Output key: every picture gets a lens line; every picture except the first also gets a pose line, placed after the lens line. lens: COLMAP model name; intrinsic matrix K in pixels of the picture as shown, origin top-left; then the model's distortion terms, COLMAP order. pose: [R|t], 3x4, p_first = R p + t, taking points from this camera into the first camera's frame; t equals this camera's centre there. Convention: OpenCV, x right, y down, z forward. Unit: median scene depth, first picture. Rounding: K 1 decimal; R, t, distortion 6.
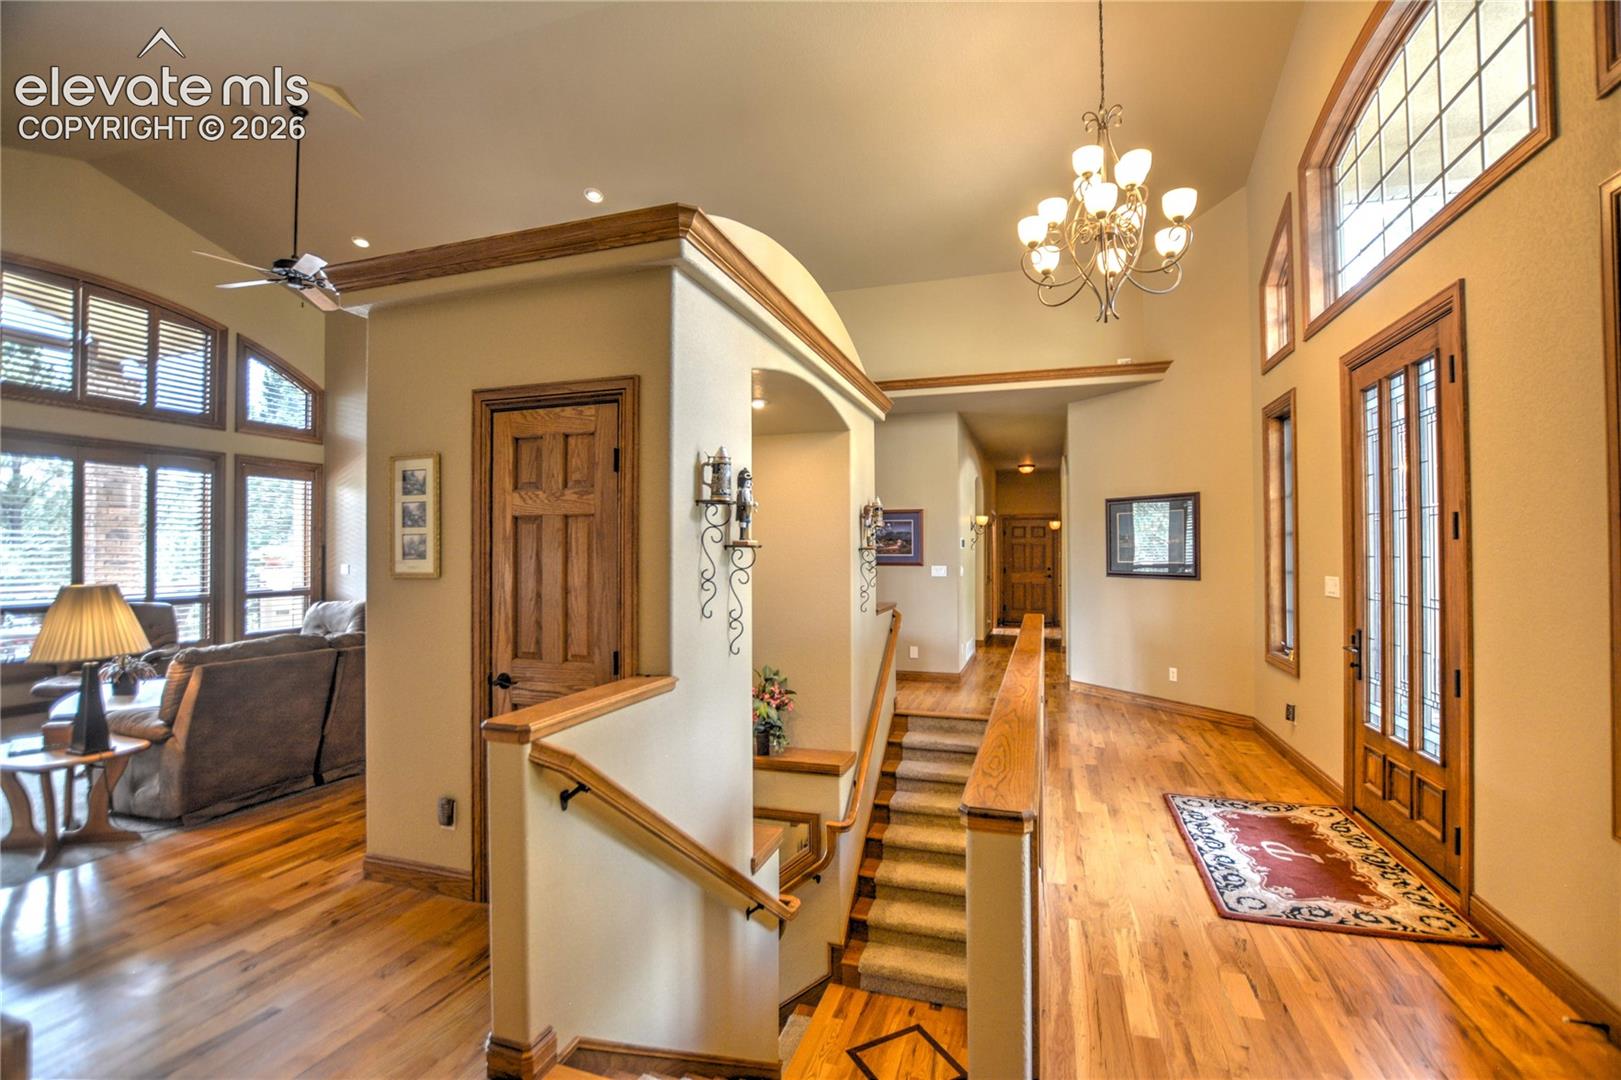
lens RADIAL K [[718.1, 0, 810.9], [0, 718.1, 544.3], [0, 0, 1]] dist [-0.029974, 0.002958]
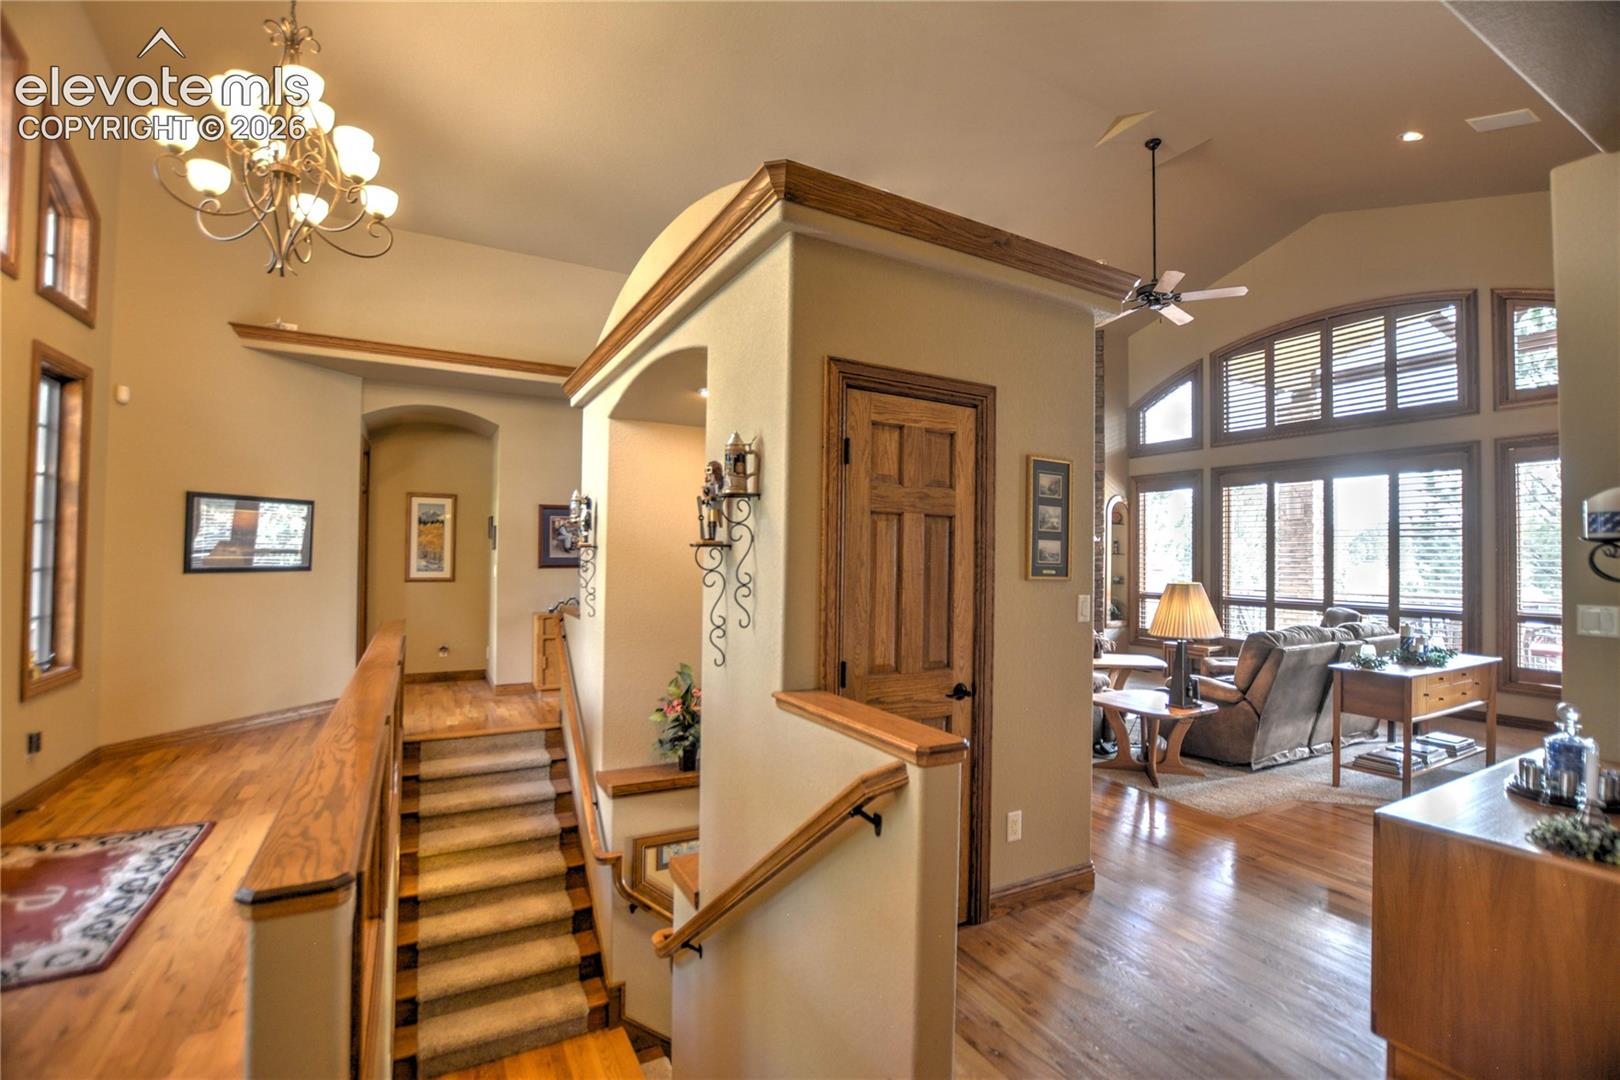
lens RADIAL K [[717.6, 0, 825.9], [0, 717.6, 536.4], [0, 0, 1]] dist [-0.029974, 0.002958]
pose [[-0.670726, -0.027139, -0.741209, 0.332192], [-0.002274, 0.999401, -0.034534, 0.014633], [0.741702, -0.021478, -0.670386, 1.136546]]
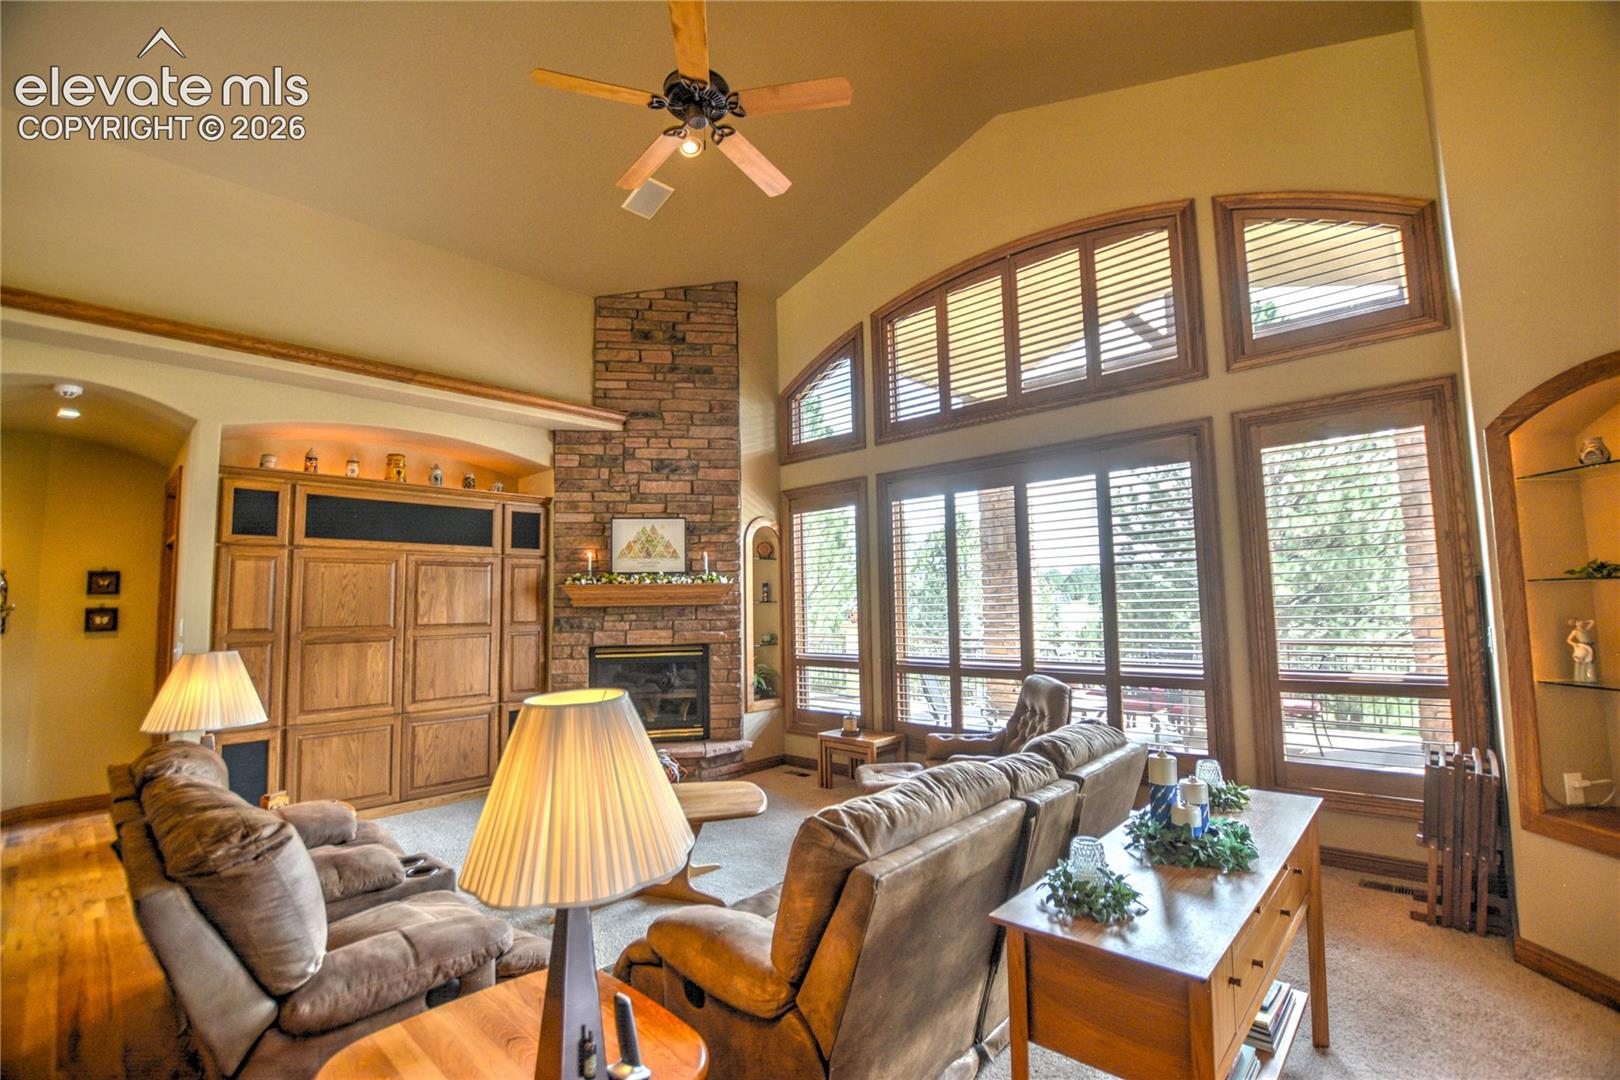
lens RADIAL K [[717.6, 0, 834.9], [0, 717.6, 537.0], [0, 0, 1]] dist [-0.029974, 0.002958]
pose [[-0.393746, -0.076200, -0.916055, -0.250019], [0.034417, 0.994637, -0.097530, 0.009719], [0.918575, -0.069929, -0.389012, 1.090275]]
